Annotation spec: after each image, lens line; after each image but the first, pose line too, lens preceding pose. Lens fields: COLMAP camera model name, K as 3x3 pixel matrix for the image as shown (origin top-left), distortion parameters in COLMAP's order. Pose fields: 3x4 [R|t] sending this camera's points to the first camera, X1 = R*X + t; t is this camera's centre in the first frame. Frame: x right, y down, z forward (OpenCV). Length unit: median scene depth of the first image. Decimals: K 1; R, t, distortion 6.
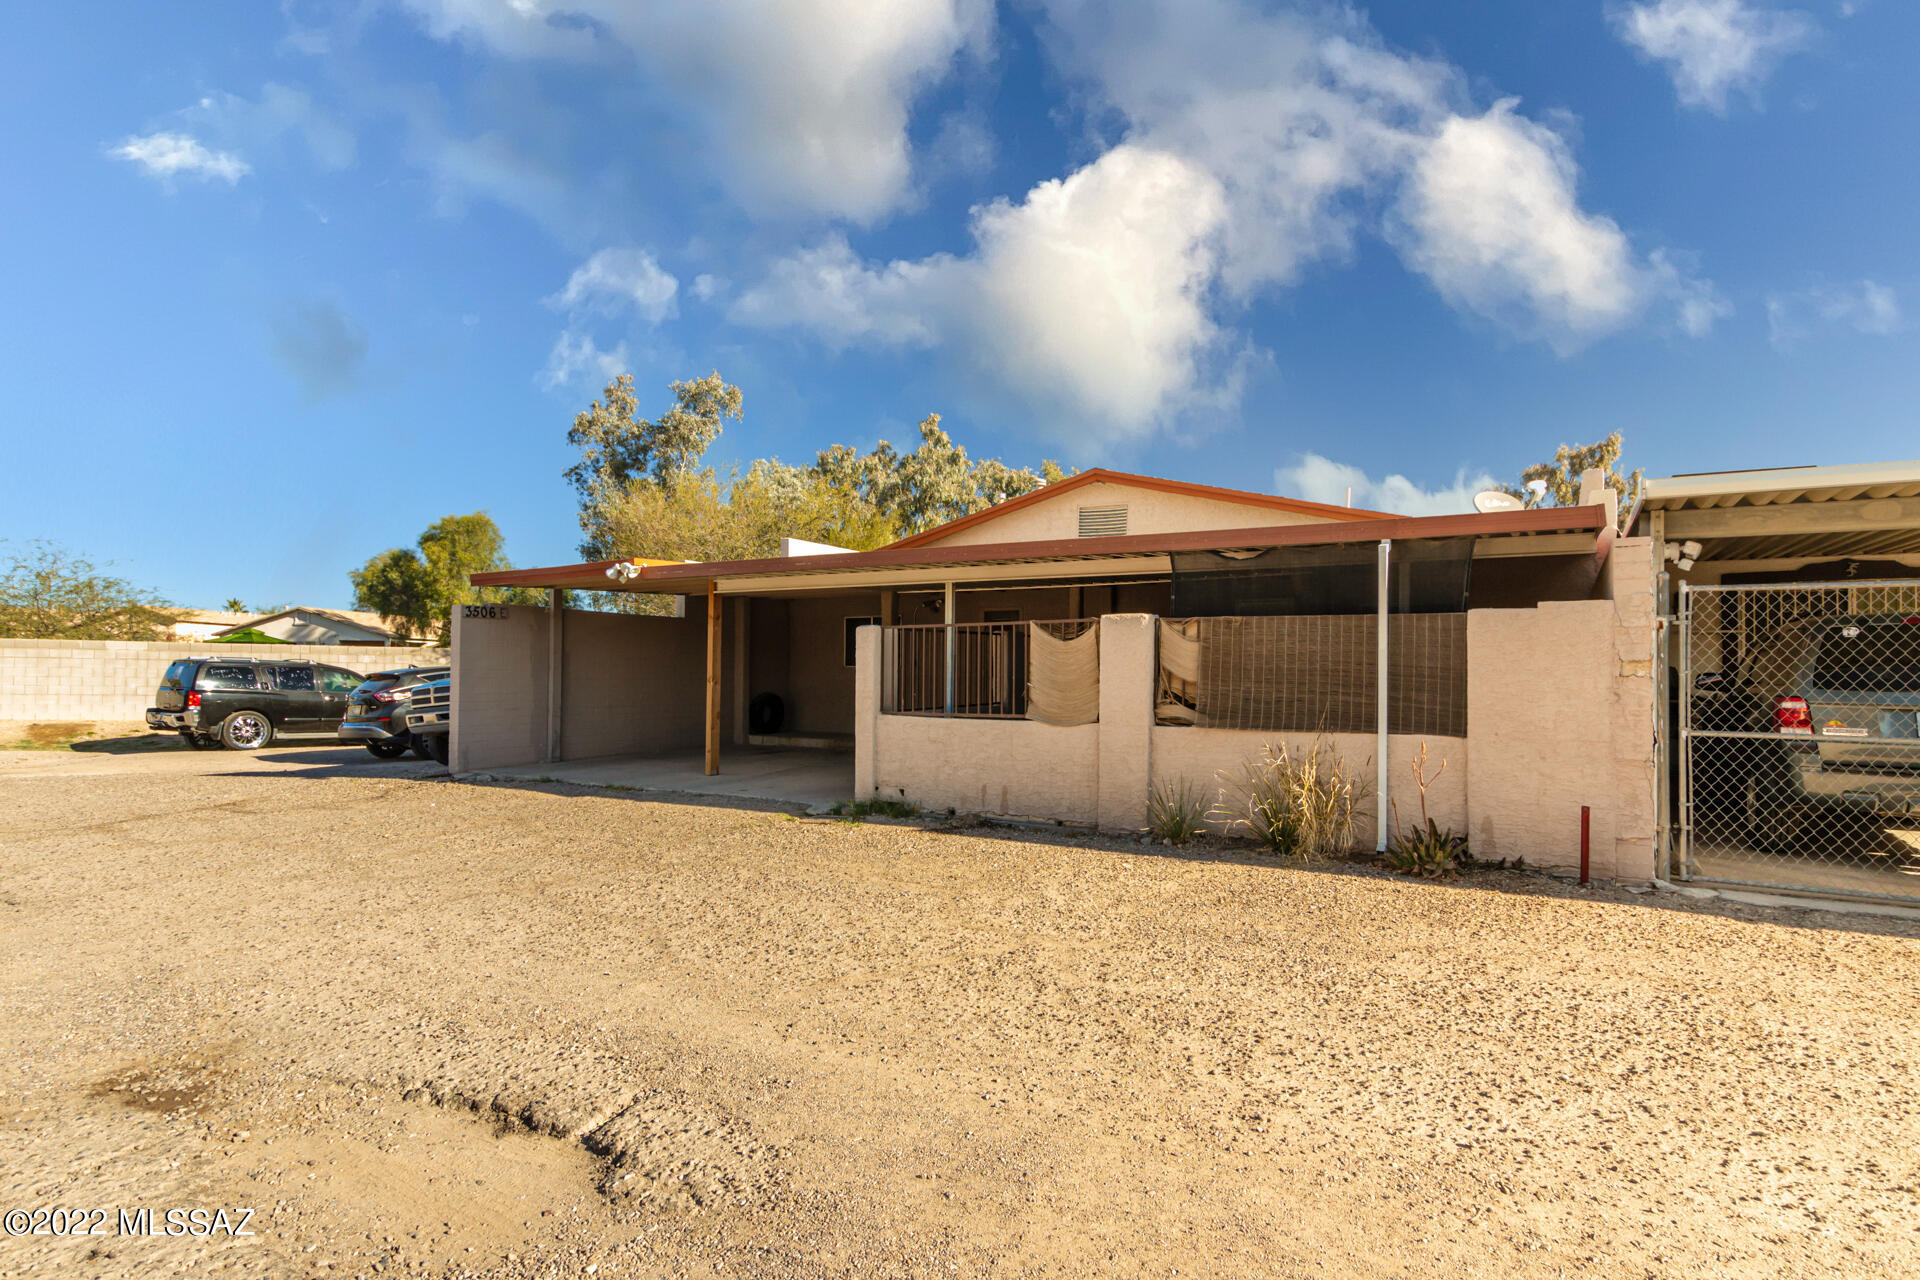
lens RADIAL K [[995.1, 0, 946.9], [0, 995.1, 642.5], [0, 0, 1]] dist [0.002607, -0.001353]
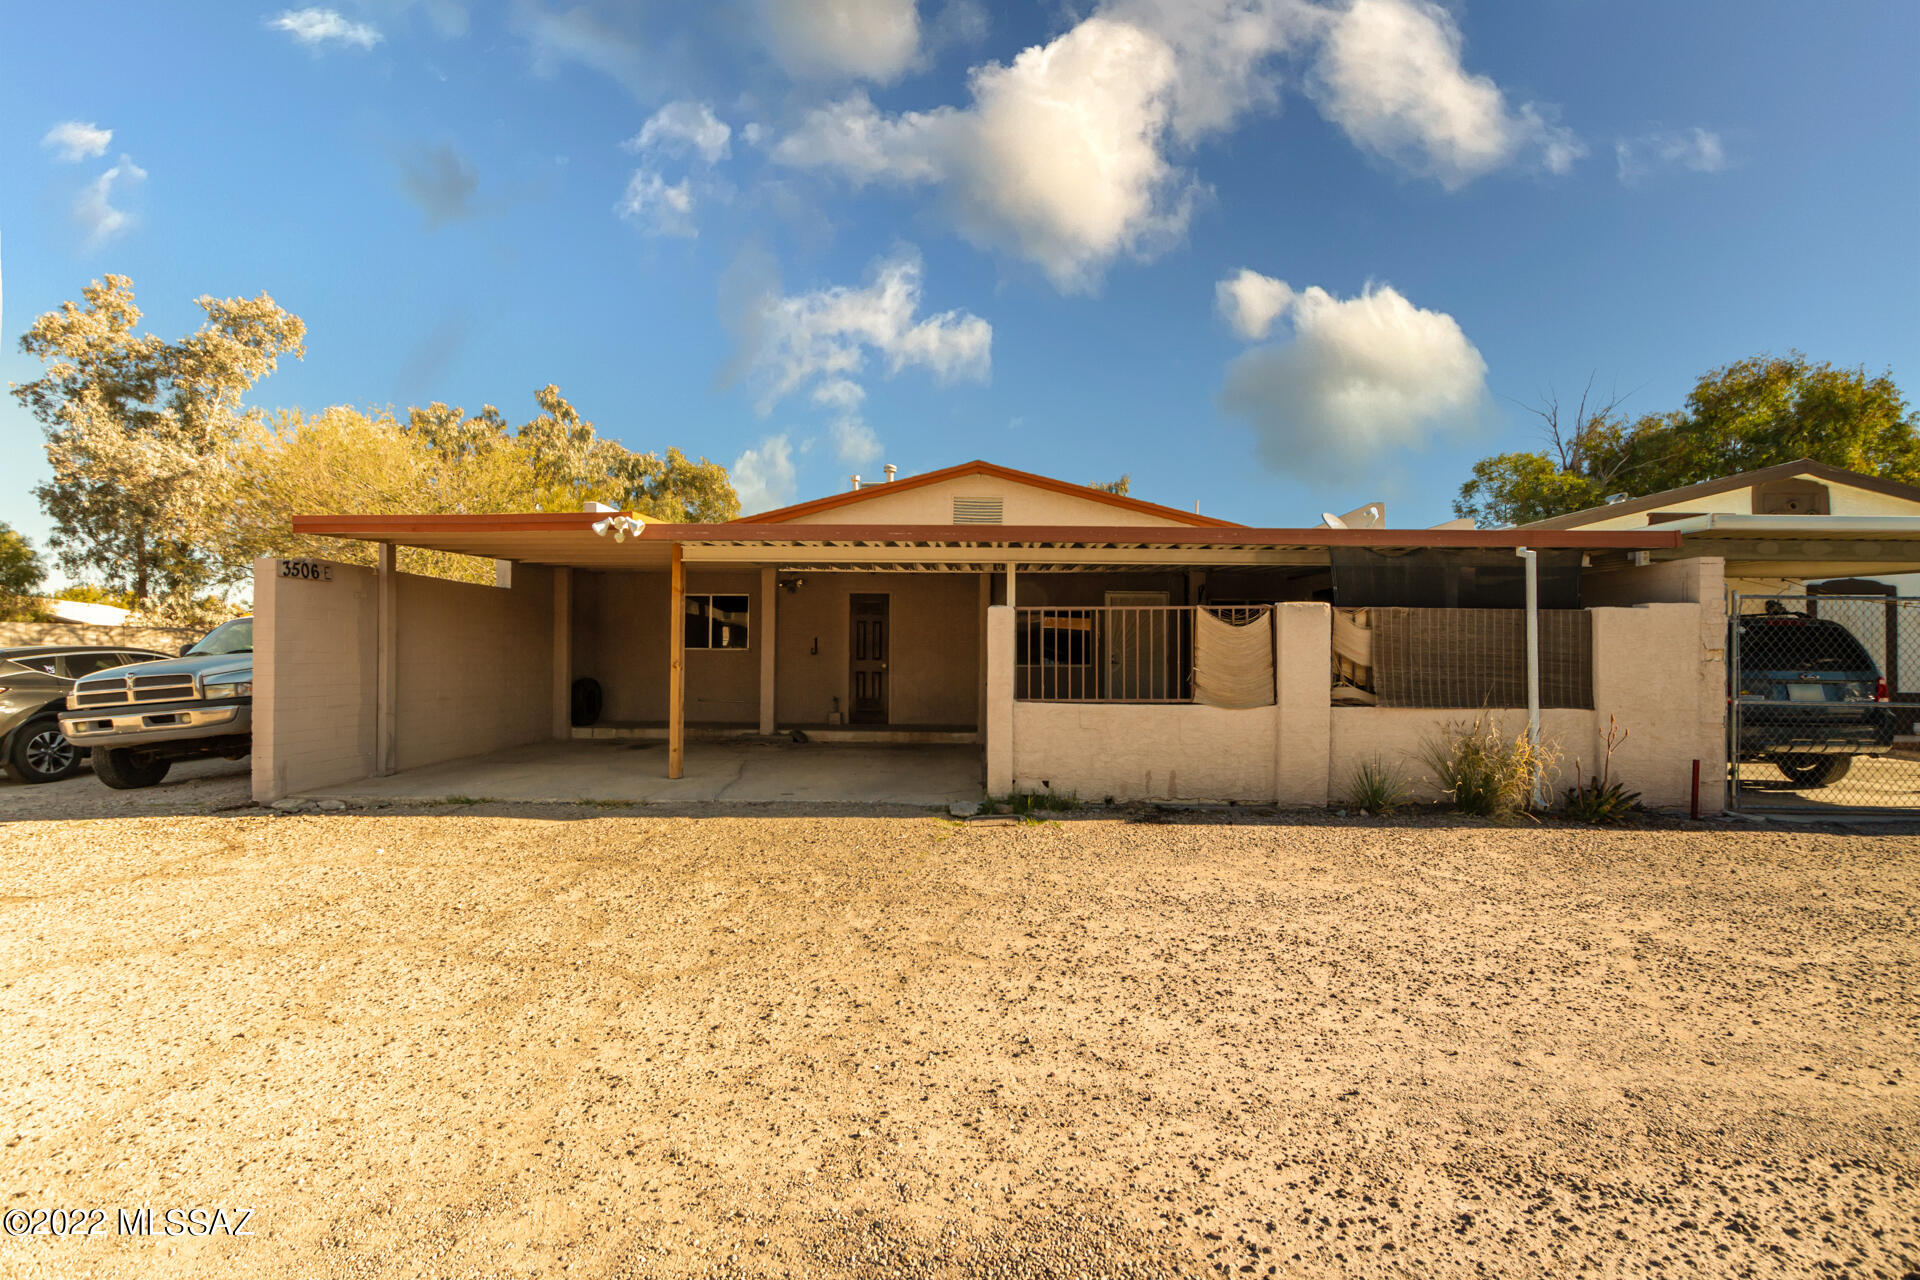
lens RADIAL K [[886.5, 0, 954.1], [0, 886.5, 649.6], [0, 0, 1]] dist [0.007287, -0.003444]
pose [[0.870505, 0.003475, 0.492147, -0.544068], [-0.016016, 0.999645, 0.021269, 0.007180], [-0.491898, -0.026397, 0.870252, 0.321708]]
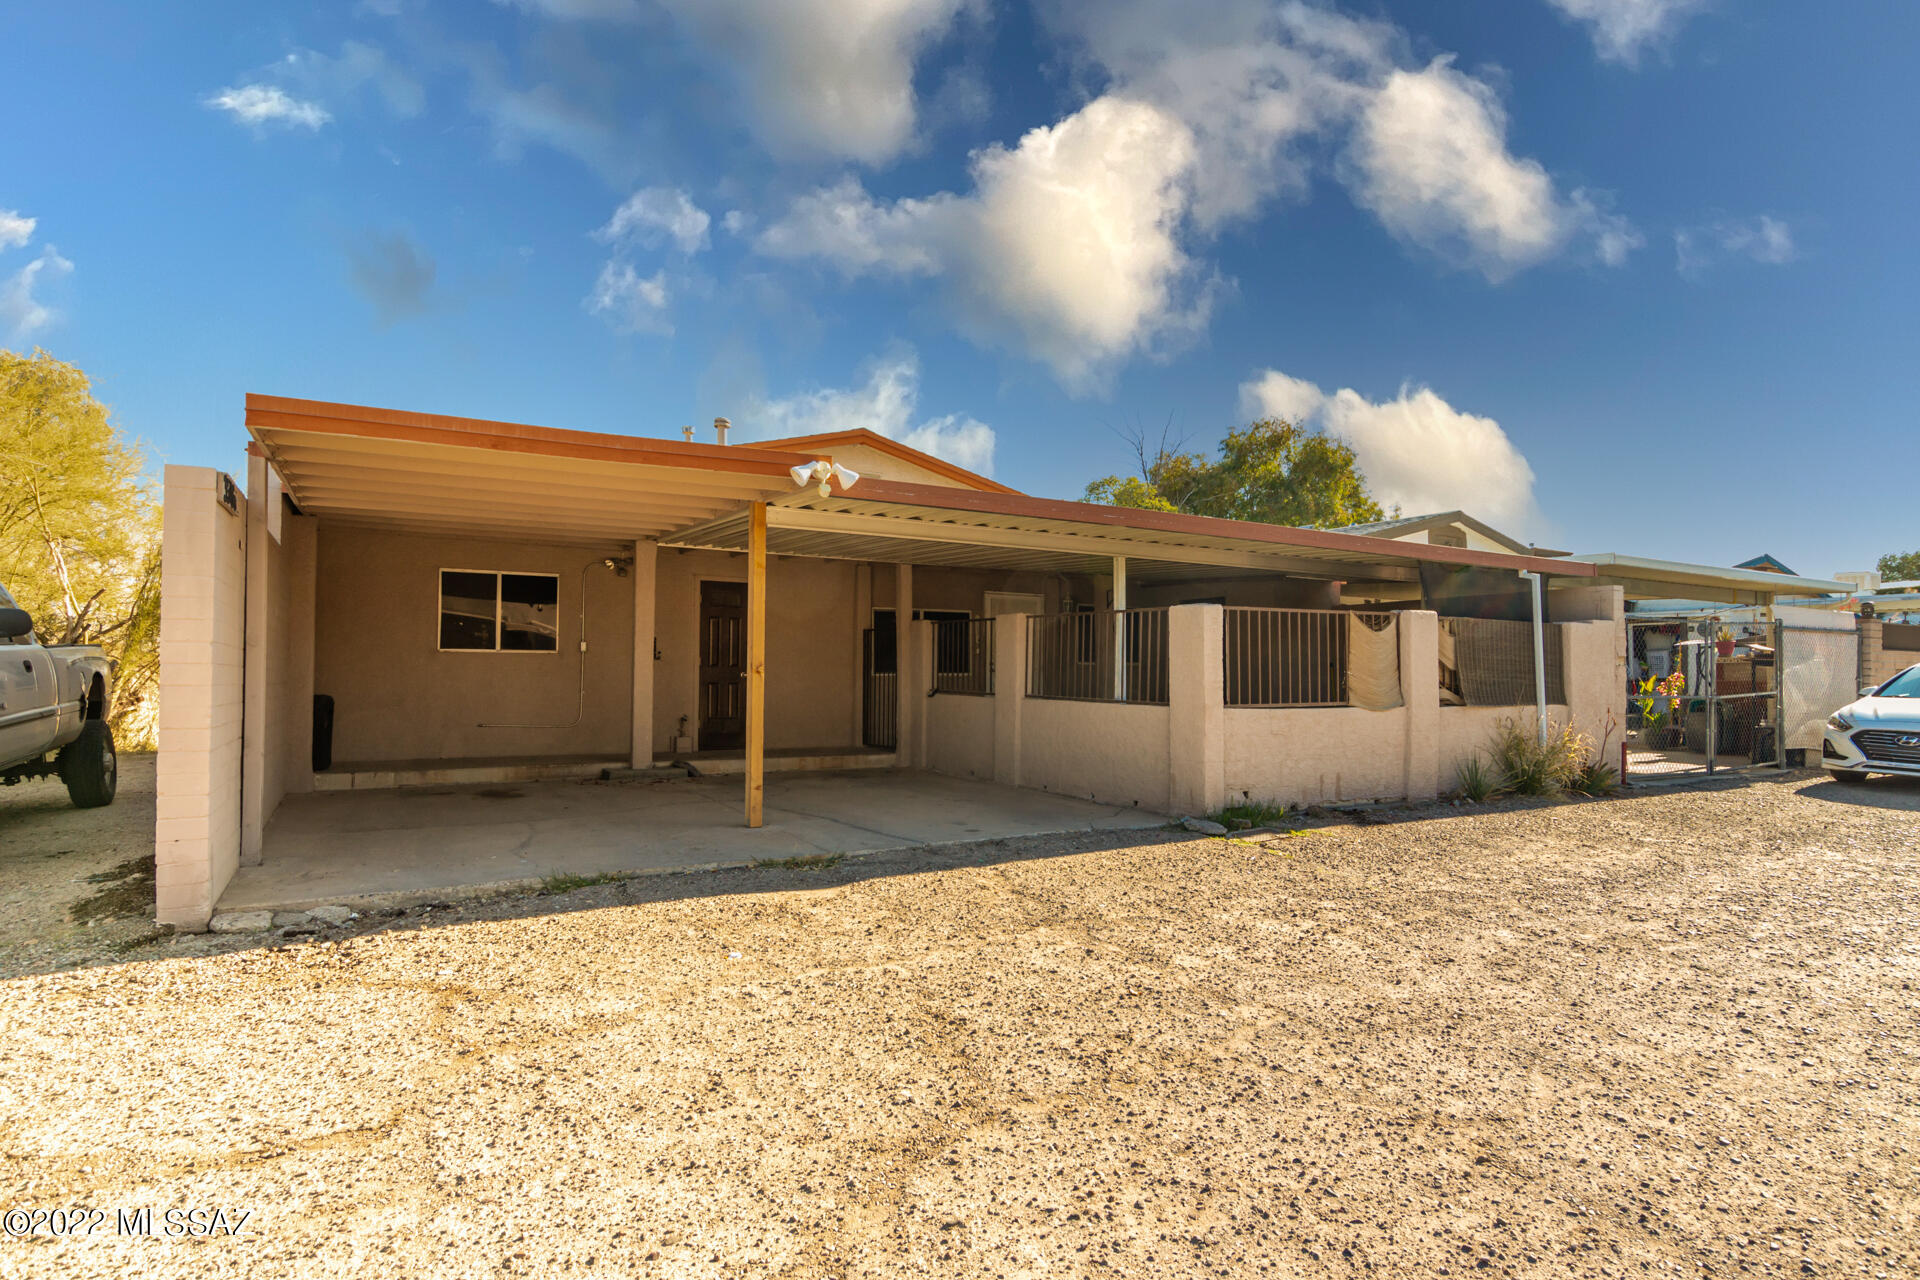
lens RADIAL K [[1035.5, 0, 975.7], [0, 1035.5, 639.8], [0, 0, 1]] dist [0.004754, 0.000401]
pose [[0.466196, 0.025444, 0.884315, -0.994133], [-0.029474, 0.999478, -0.013220, 0.032547], [-0.884190, -0.019901, 0.466703, 0.799285]]
